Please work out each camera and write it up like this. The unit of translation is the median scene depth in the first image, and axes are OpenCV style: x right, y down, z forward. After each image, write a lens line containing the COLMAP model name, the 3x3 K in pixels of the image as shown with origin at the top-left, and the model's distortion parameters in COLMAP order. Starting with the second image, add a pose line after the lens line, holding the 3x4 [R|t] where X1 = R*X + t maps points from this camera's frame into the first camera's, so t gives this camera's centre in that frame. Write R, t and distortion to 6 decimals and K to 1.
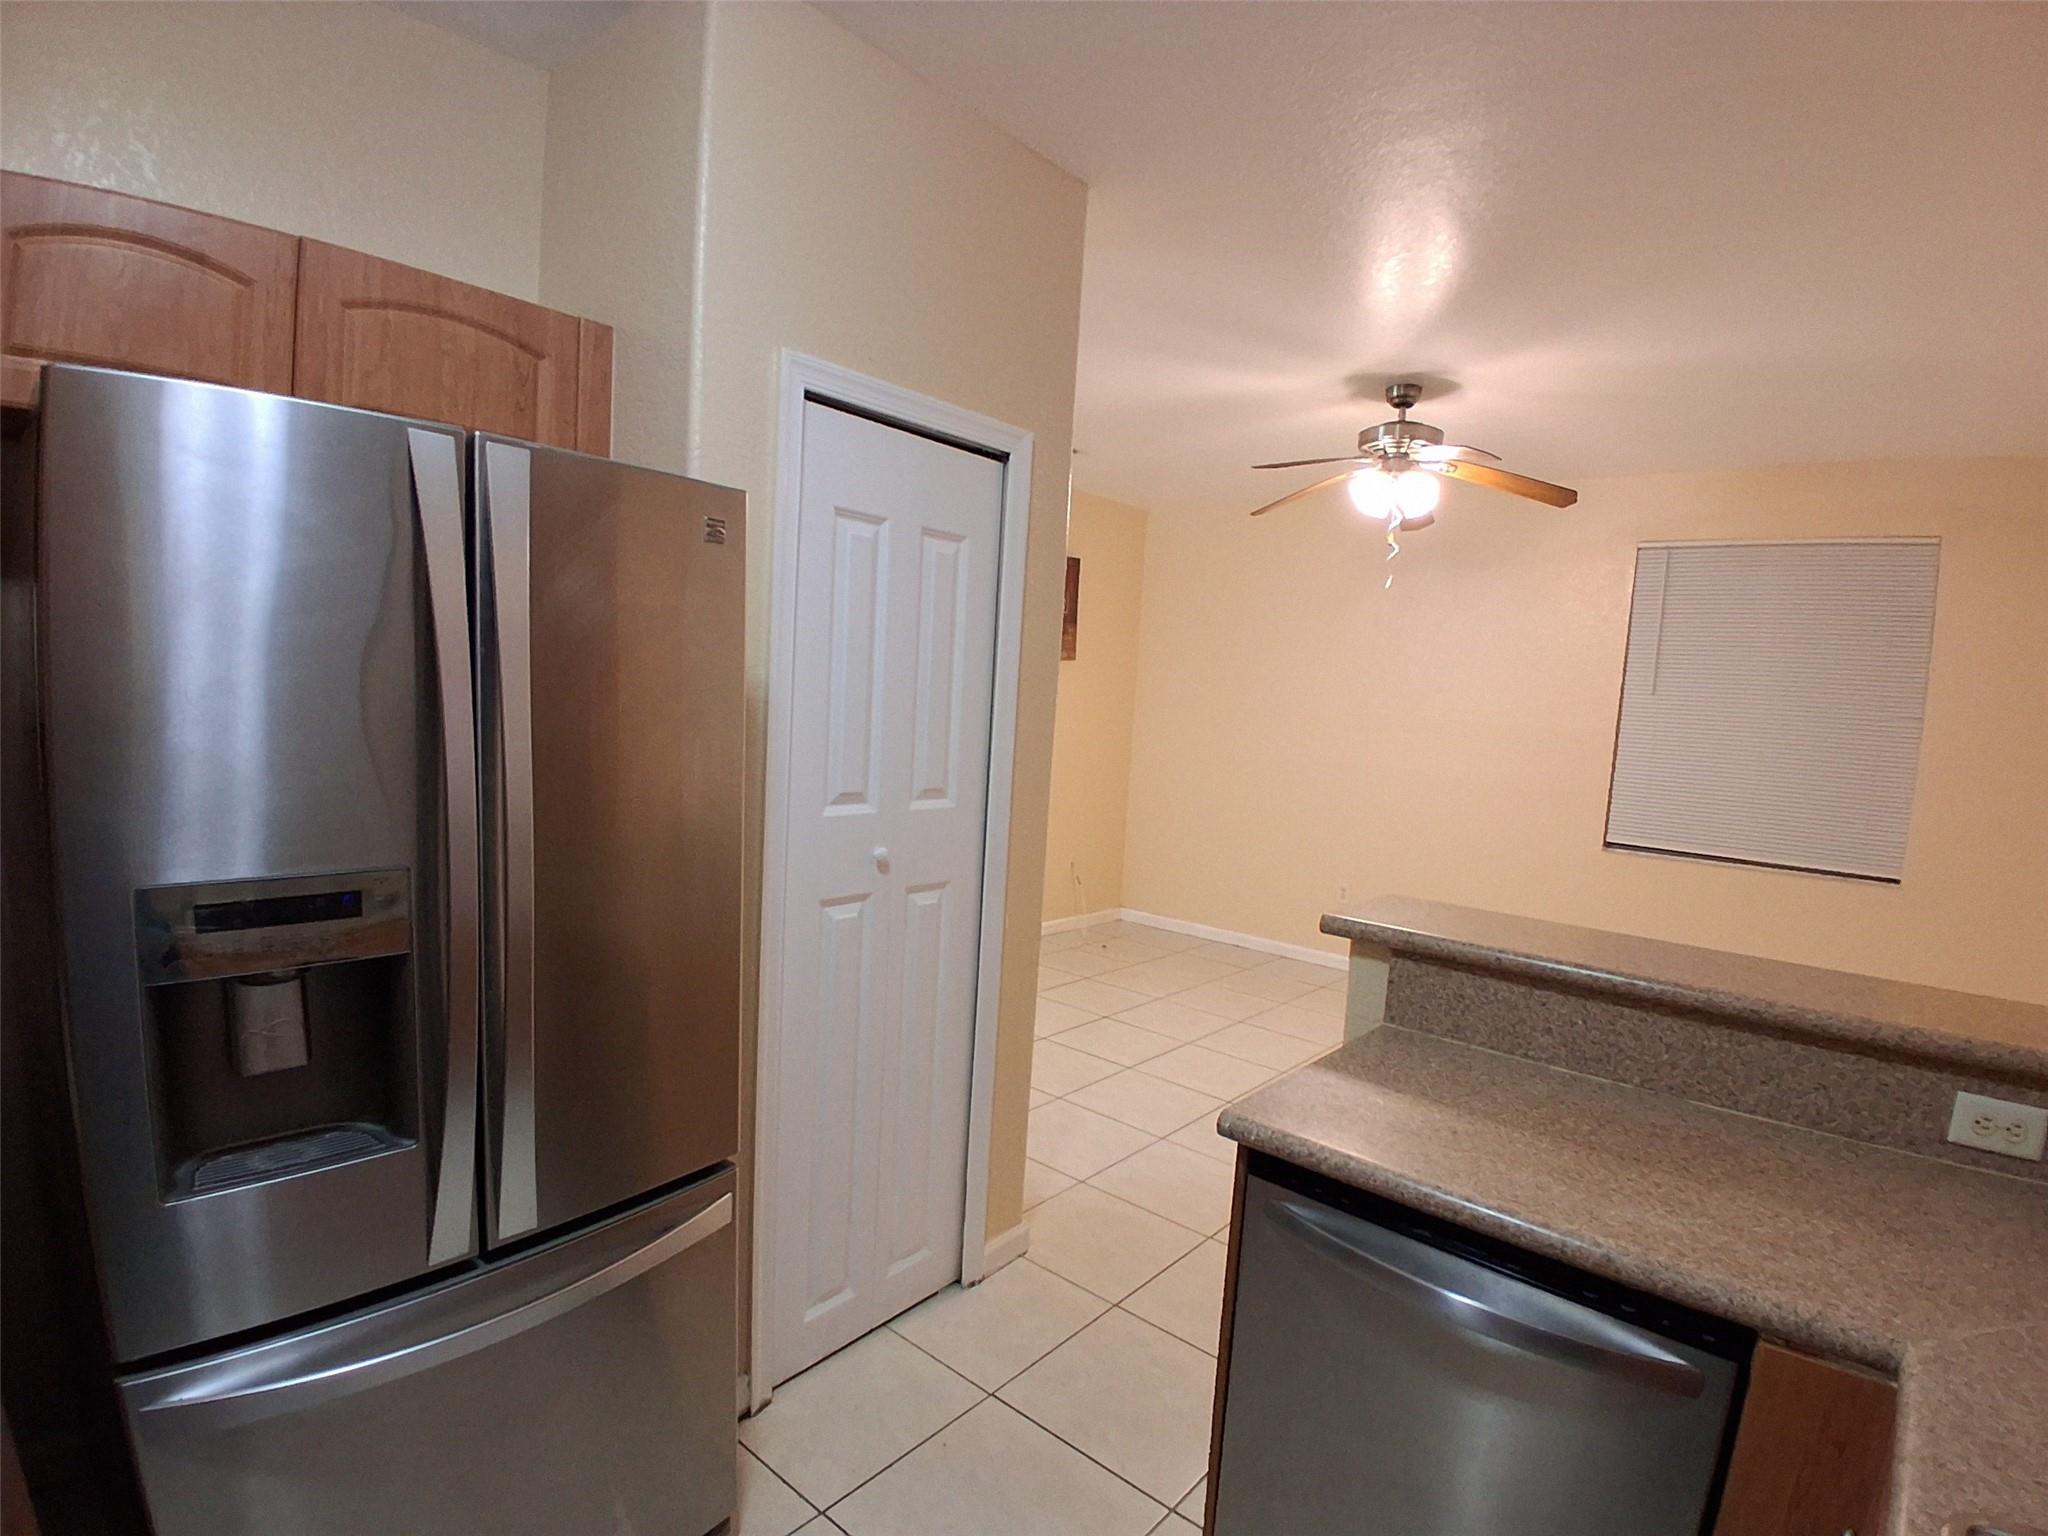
lens RADIAL K [[1023.5, 0, 1043.8], [0, 1023.5, 813.9], [0, 0, 1]] dist [-0.000768, -0.044163]
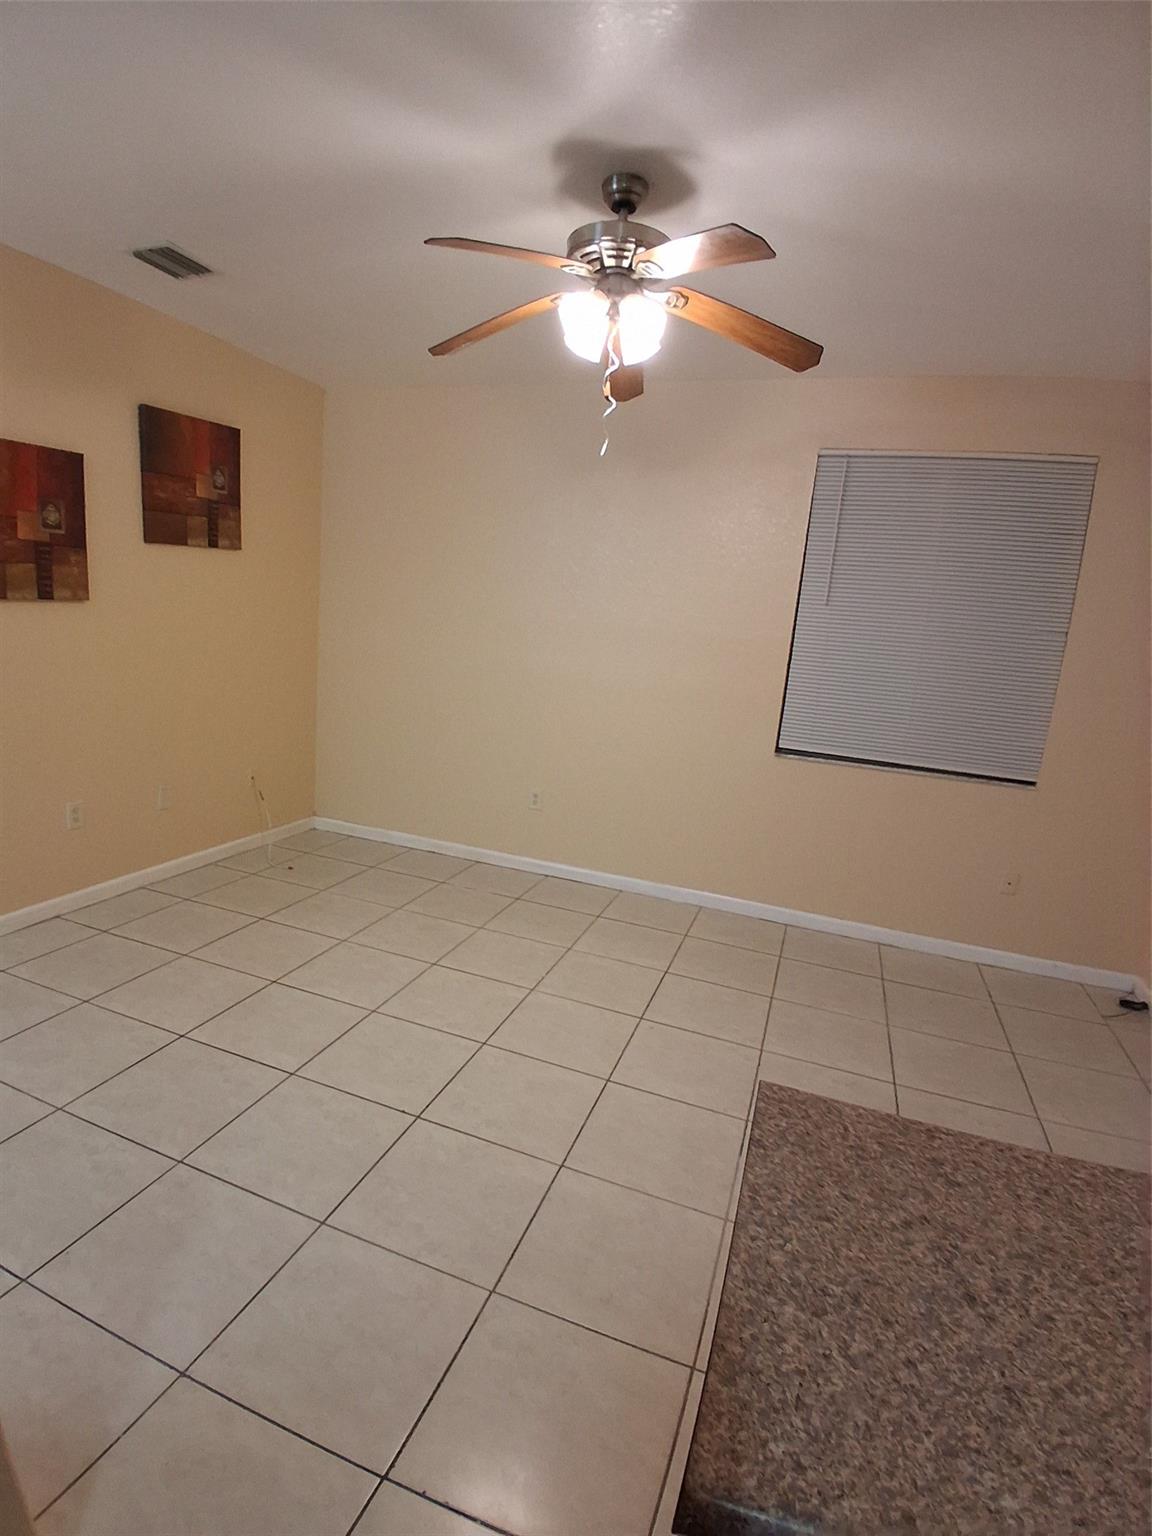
lens RADIAL K [[759.5, 0, 546.9], [0, 759.5, 777.2], [0, 0, 1]] dist [0.015303, -0.058528]
pose [[0.946320, -0.045987, 0.319942, 0.201091], [0.010875, 0.993797, 0.110680, -0.084140], [-0.323047, -0.101259, 0.940950, 0.904335]]
